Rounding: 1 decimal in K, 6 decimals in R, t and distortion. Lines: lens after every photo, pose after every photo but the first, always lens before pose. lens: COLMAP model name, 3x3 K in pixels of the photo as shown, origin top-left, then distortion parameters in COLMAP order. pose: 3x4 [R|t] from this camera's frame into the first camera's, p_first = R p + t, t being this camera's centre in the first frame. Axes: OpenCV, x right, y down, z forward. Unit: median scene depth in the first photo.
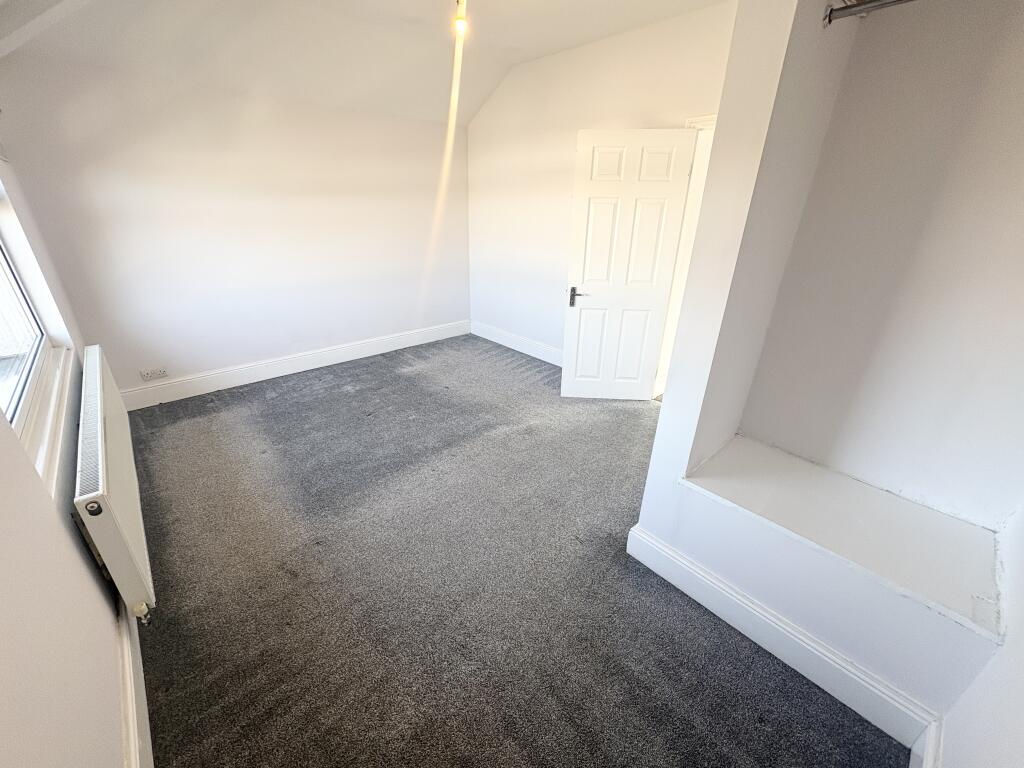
lens RADIAL K [[408.6, 0, 512.0], [0, 408.6, 384.0], [0, 0, 1]] dist [-0.008555, -0.000274]
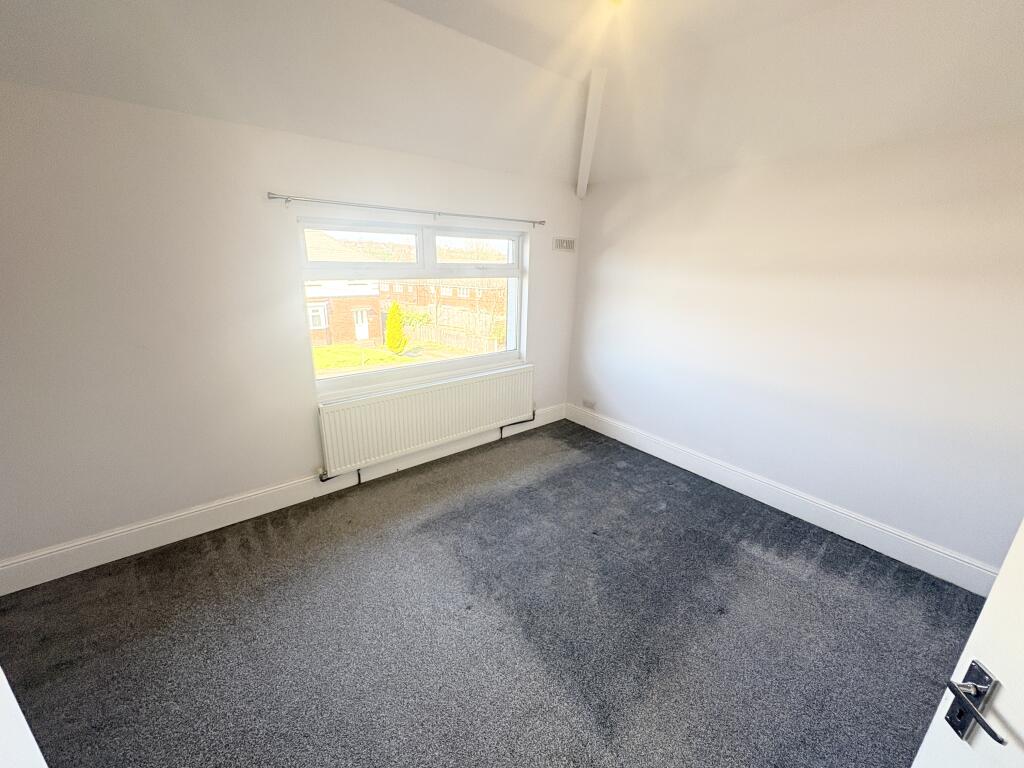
lens RADIAL K [[408.6, 0, 512.0], [0, 408.6, 384.0], [0, 0, 1]] dist [-0.008555, -0.000274]
pose [[-0.066992, 0.274578, -0.959228, 0.314347], [-0.428190, 0.860444, 0.276206, -0.298422], [0.901202, 0.429236, 0.059929, 0.618560]]
